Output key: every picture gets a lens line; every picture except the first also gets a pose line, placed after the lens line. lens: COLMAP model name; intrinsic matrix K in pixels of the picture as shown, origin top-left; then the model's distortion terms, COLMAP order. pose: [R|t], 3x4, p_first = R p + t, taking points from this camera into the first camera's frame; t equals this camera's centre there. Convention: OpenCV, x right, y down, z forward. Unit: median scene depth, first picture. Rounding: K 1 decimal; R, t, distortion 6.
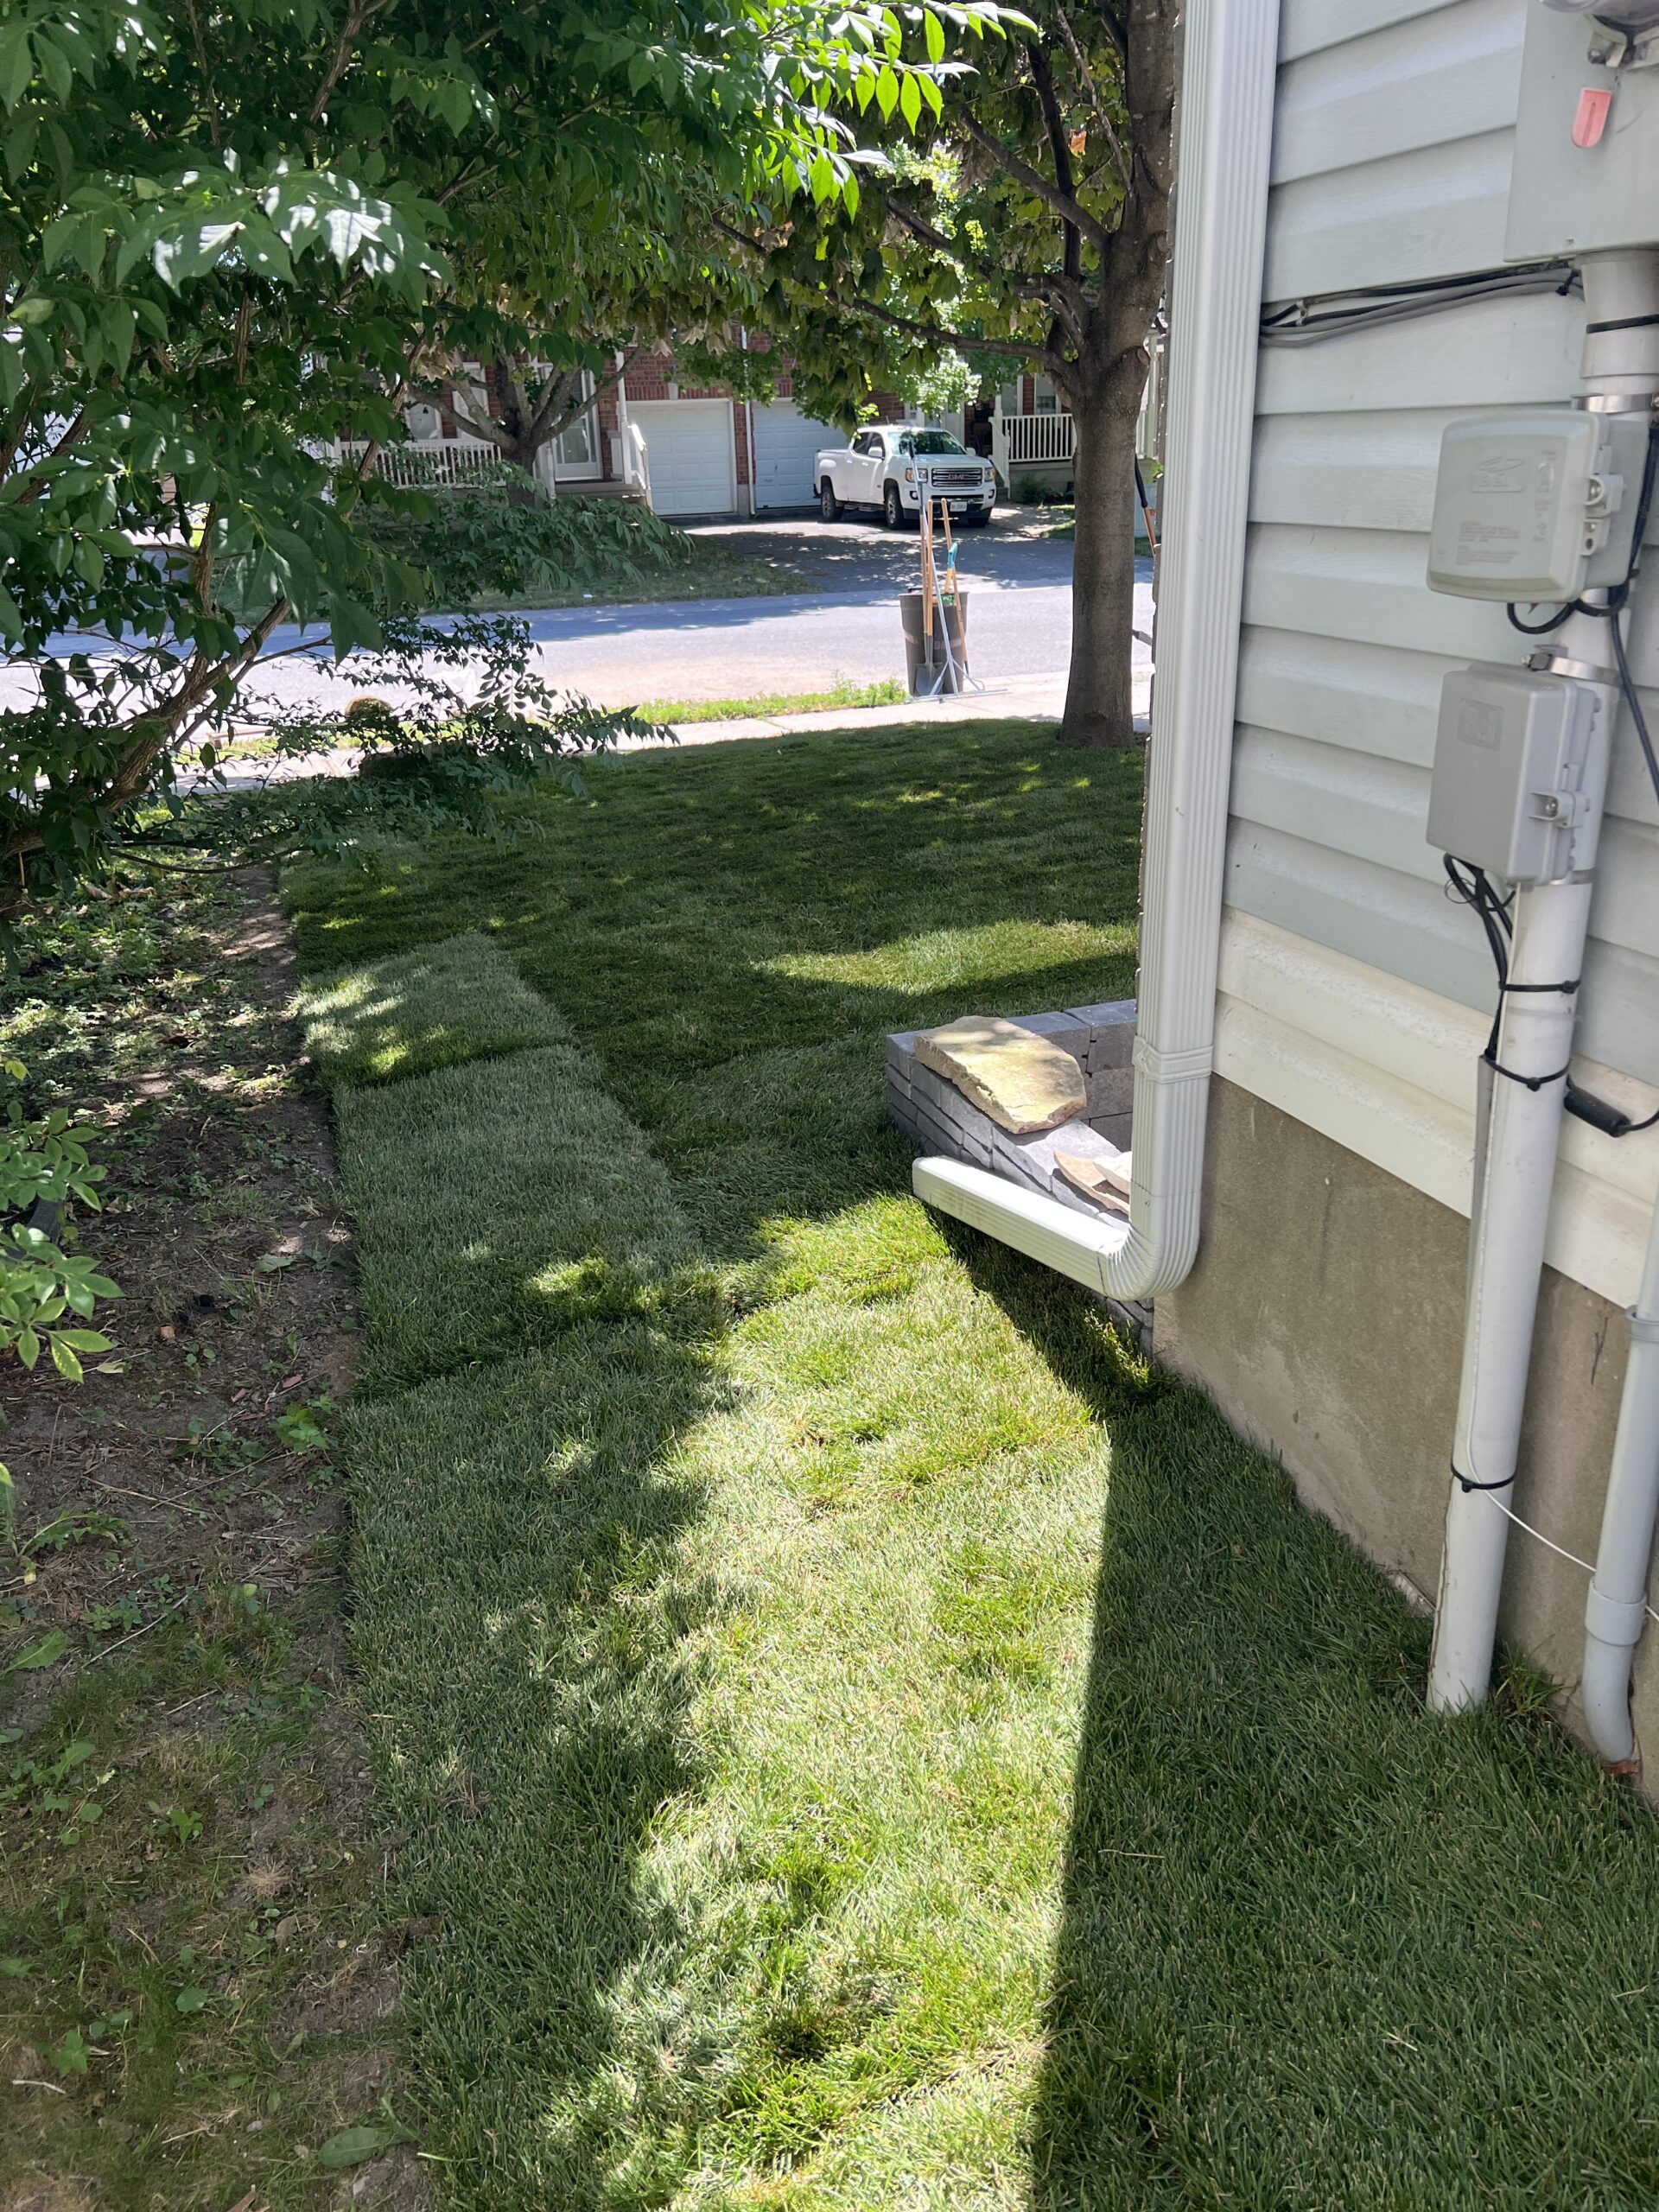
lens RADIAL K [[1742.9, 0, 829.5], [0, 1742.9, 1106.0], [0, 0, 1]] dist [0.008615, -0.002703]
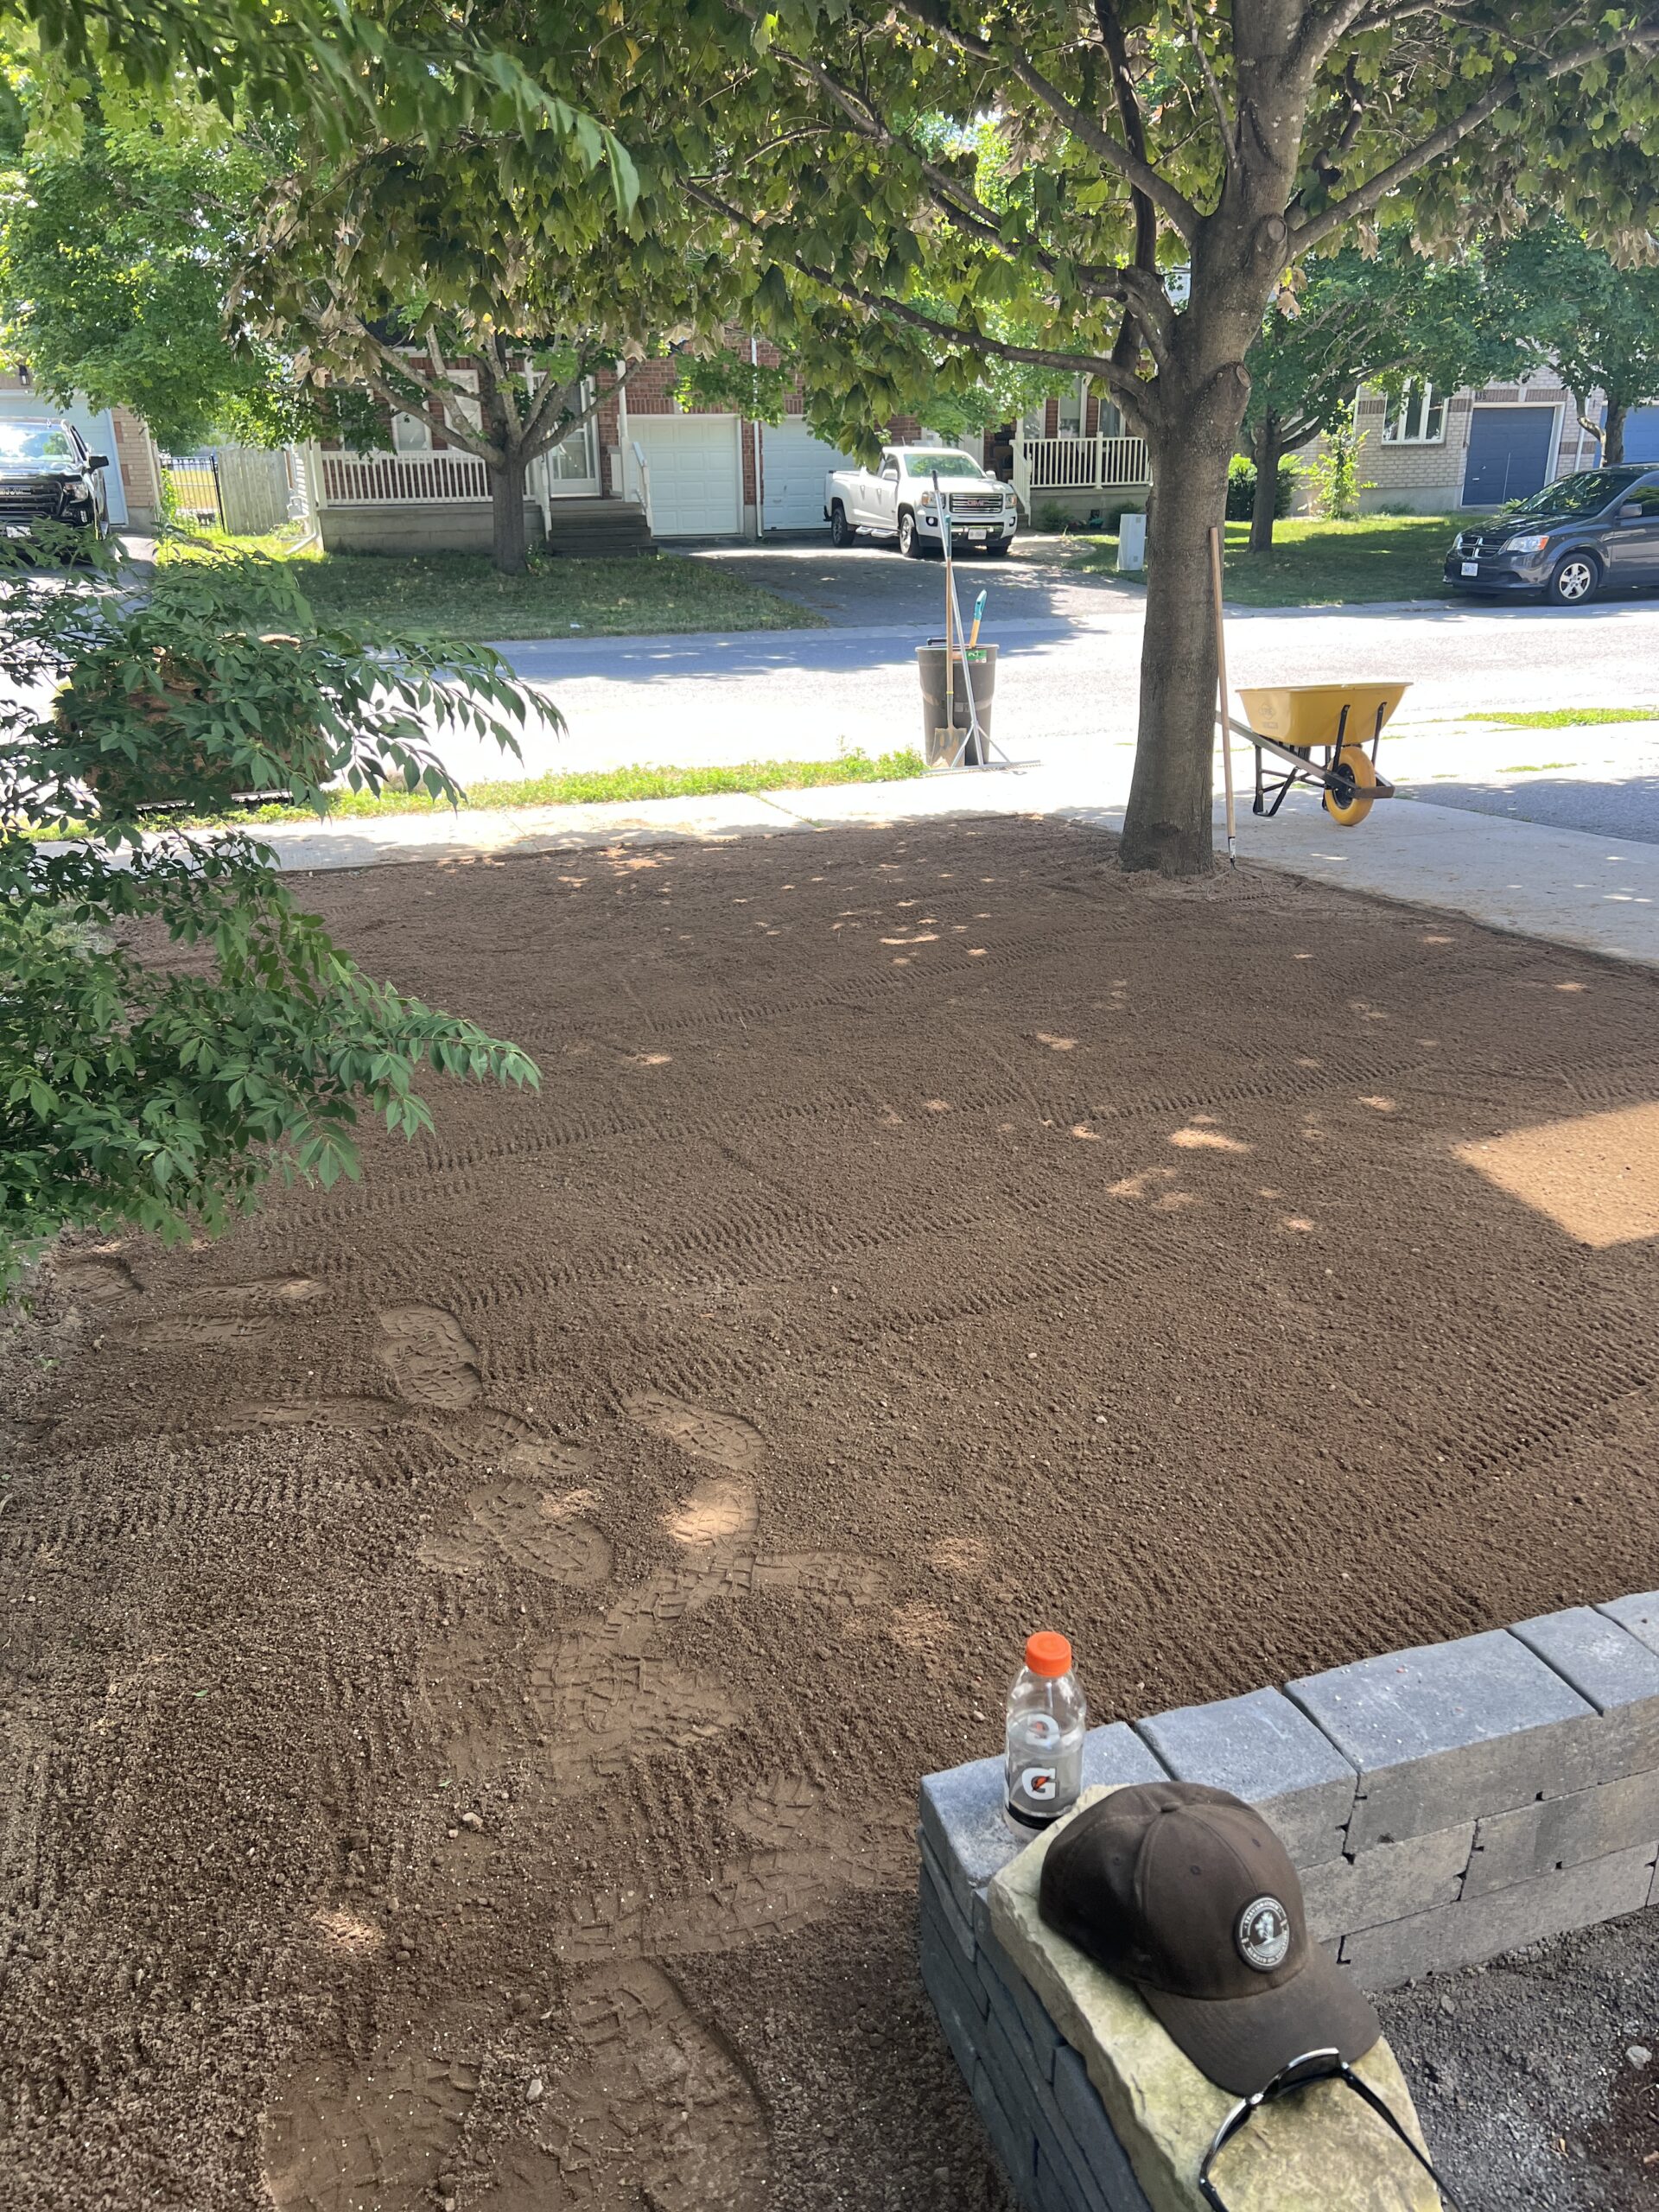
lens RADIAL K [[1683.2, 0, 829.5], [0, 1683.2, 1106.0], [0, 0, 1]] dist [0.024409, 0.004863]
pose [[0.999773, 0.021313, 0.000739, 0.000131], [-0.021316, 0.999767, 0.003491, -0.041455], [-0.000665, -0.003506, 0.999994, 0.098614]]
